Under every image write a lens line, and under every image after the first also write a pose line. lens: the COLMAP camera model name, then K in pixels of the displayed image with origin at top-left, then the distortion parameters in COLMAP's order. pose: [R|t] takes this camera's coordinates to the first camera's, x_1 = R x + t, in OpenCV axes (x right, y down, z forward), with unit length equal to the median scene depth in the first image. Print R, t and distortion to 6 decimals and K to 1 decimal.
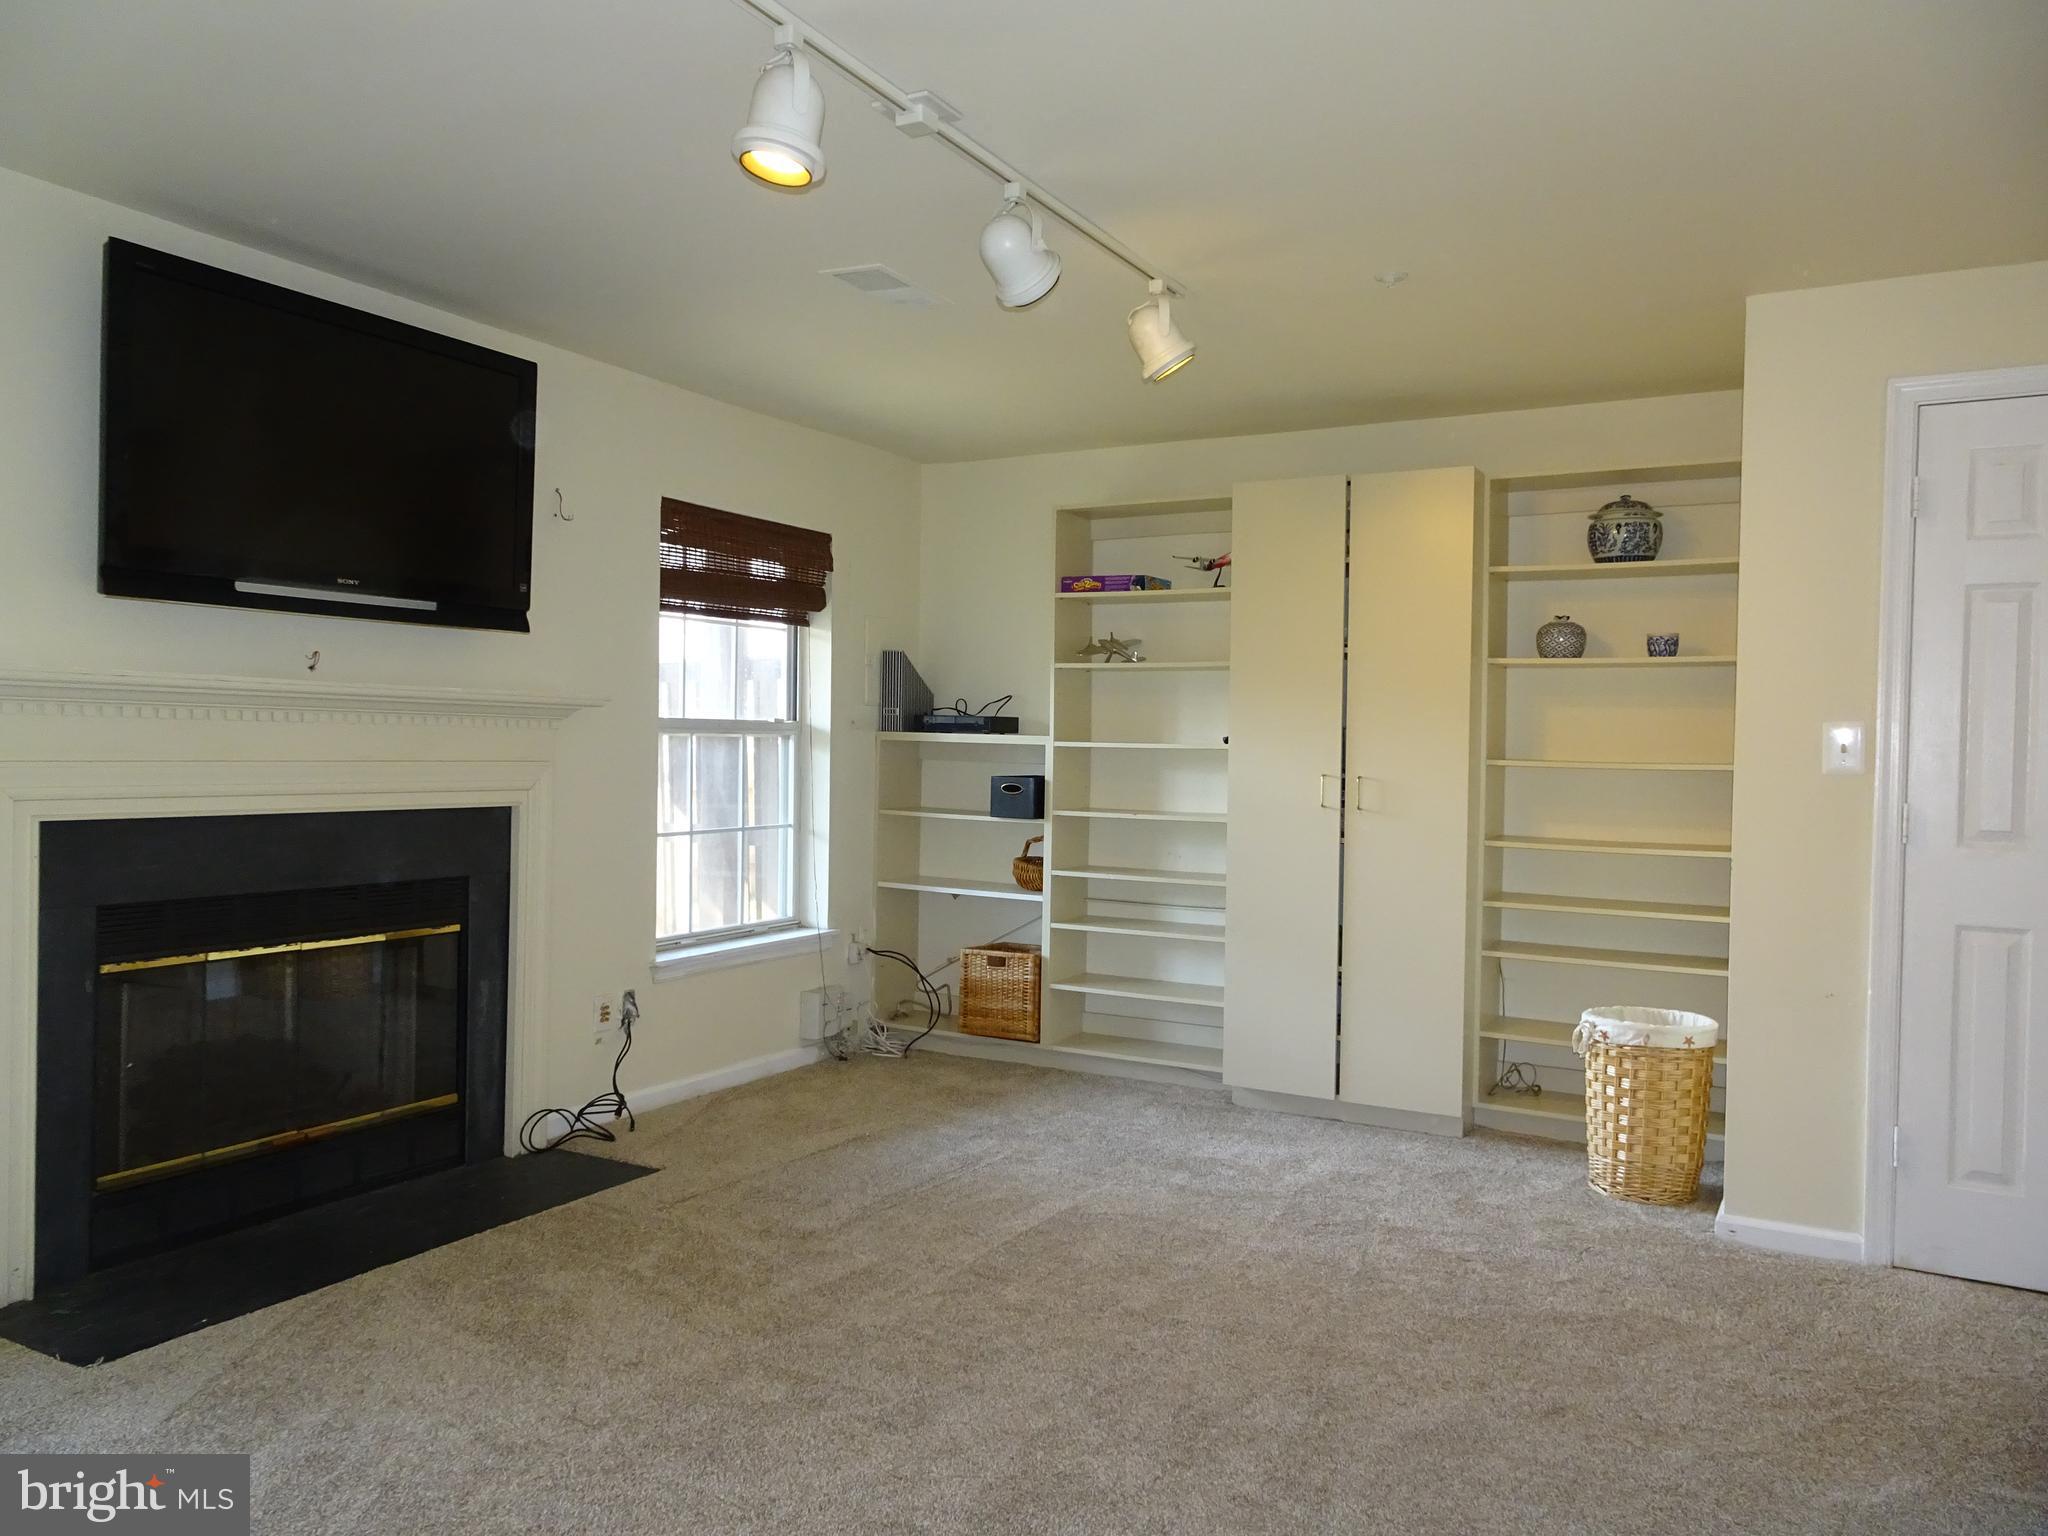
lens RADIAL K [[1463.3, 0, 1025.8], [0, 1463.3, 769.0], [0, 0, 1]] dist [0.010837, -0.000069]
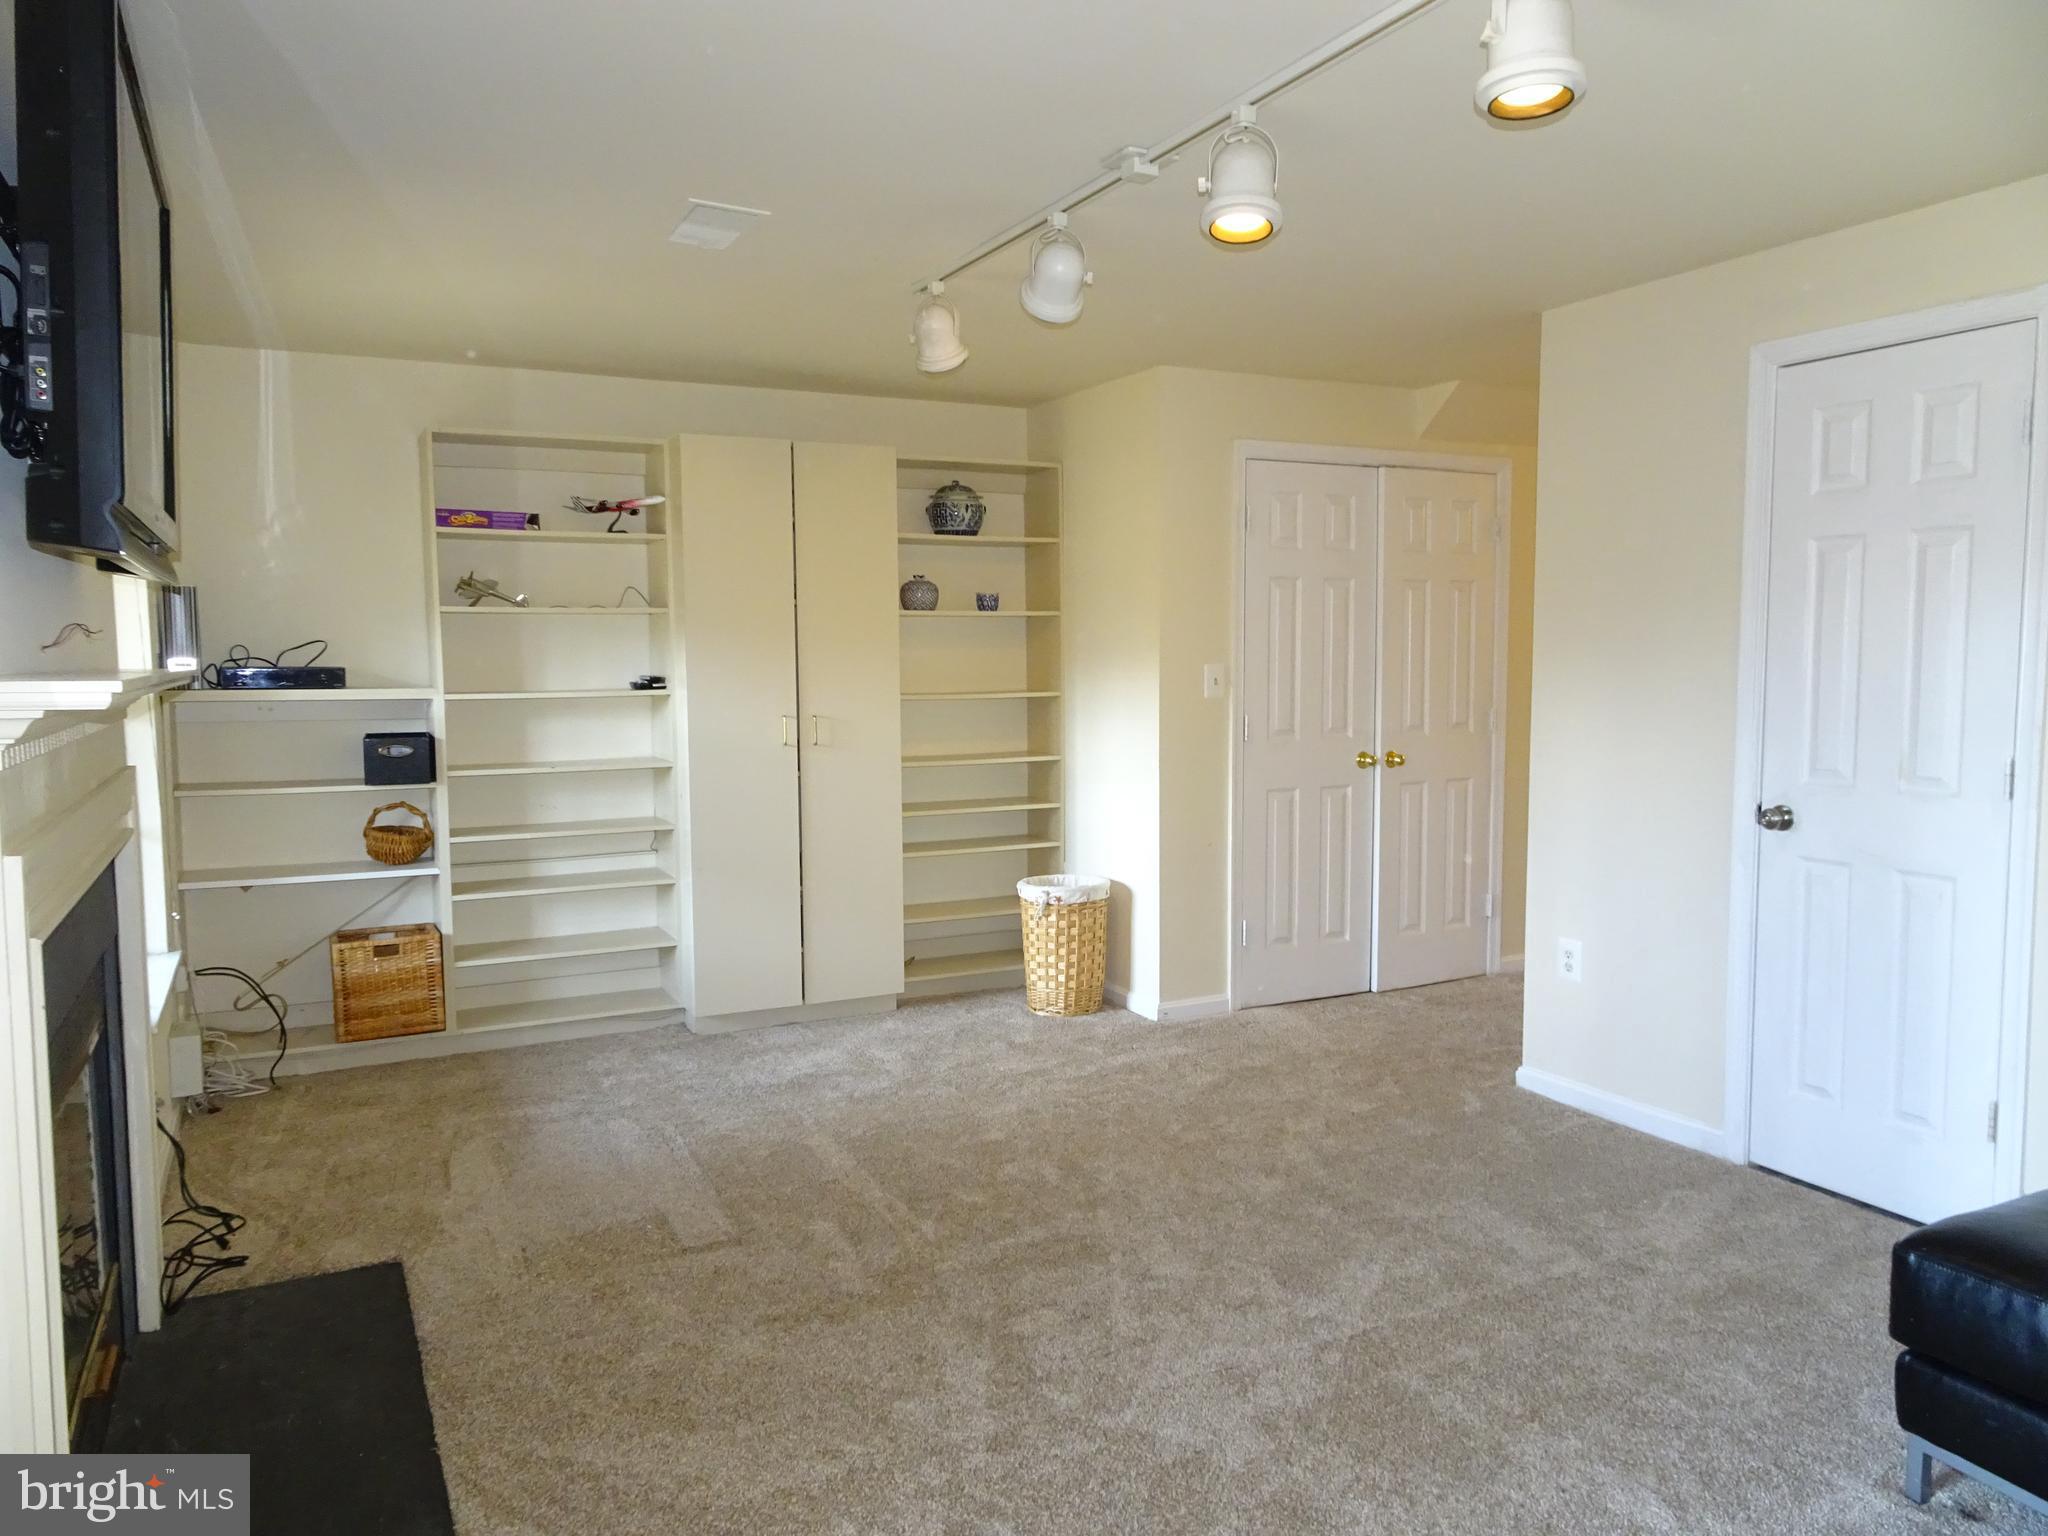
lens RADIAL K [[1463.3, 0, 1020.9], [0, 1463.3, 765.2], [0, 0, 1]] dist [0.010837, -0.000069]
pose [[0.557386, -0.086137, 0.825773, -0.608640], [0.031993, 0.996093, 0.082308, -0.044158], [-0.829637, -0.019458, 0.557964, 0.240138]]
